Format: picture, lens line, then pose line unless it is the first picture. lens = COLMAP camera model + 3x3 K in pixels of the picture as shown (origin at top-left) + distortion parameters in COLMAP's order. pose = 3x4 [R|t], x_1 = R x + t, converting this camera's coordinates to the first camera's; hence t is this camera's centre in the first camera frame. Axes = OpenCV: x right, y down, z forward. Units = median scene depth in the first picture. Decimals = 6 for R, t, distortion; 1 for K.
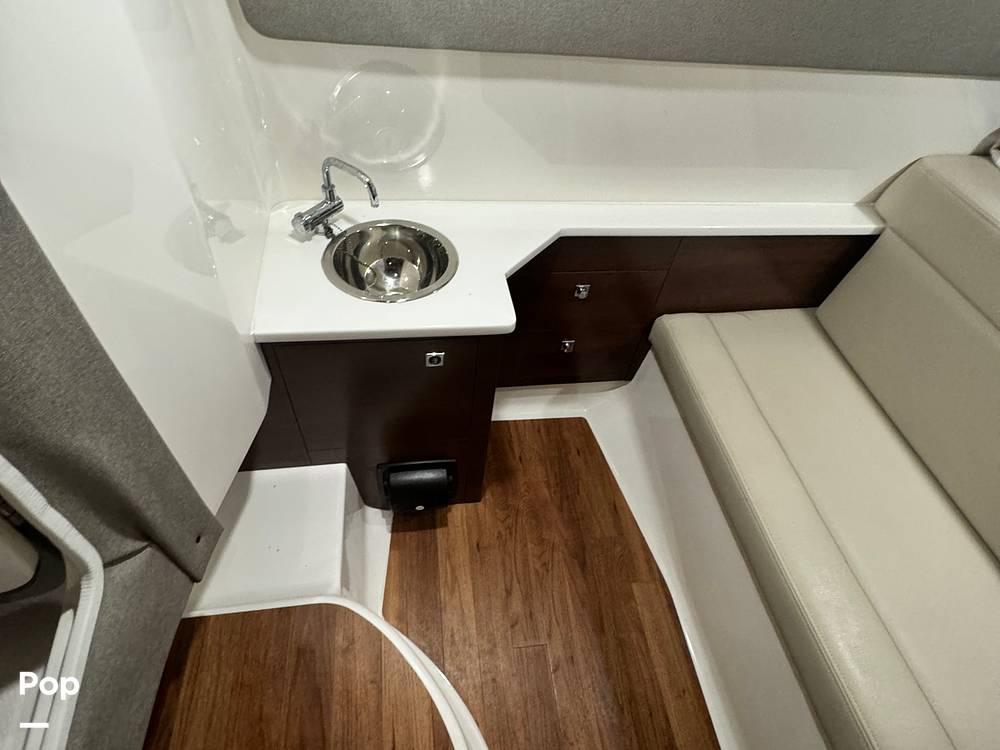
lens RADIAL K [[532.6, 0, 506.3], [0, 532.6, 374.9], [0, 0, 1]] dist [-0.000408, -0.001400]
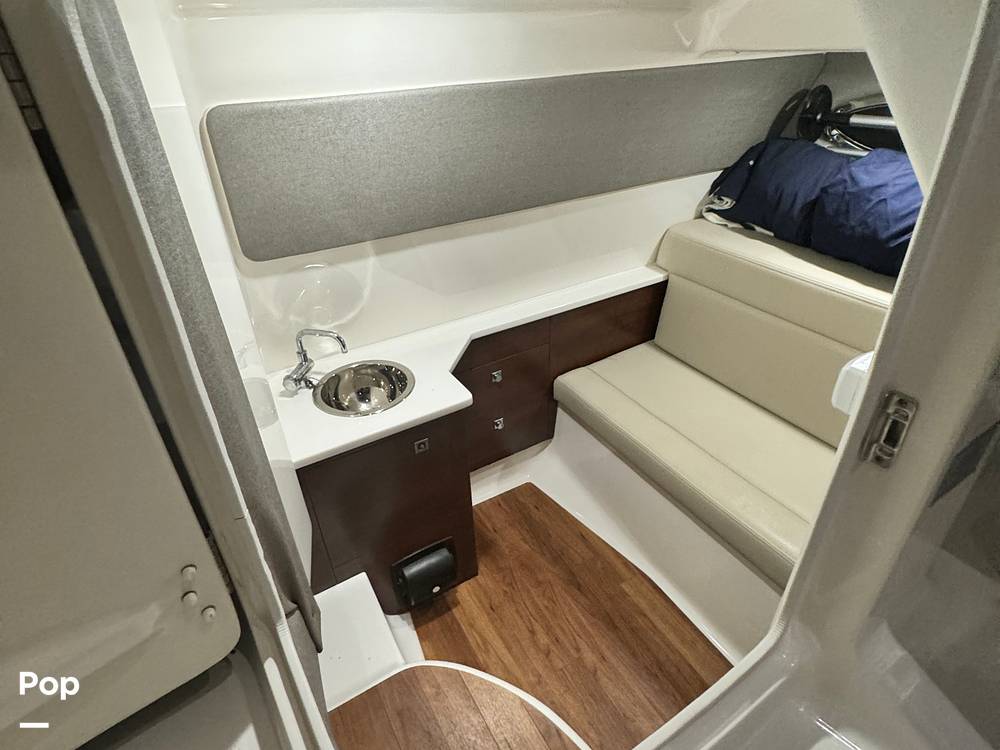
lens RADIAL K [[532.6, 0, 506.3], [0, 532.6, 374.9], [0, 0, 1]] dist [-0.000408, -0.001400]
pose [[0.916329, -0.309026, 0.254647, -0.175627], [0.365308, 0.905582, -0.215570, 0.135715], [-0.163987, 0.290558, 0.942701, -0.254352]]
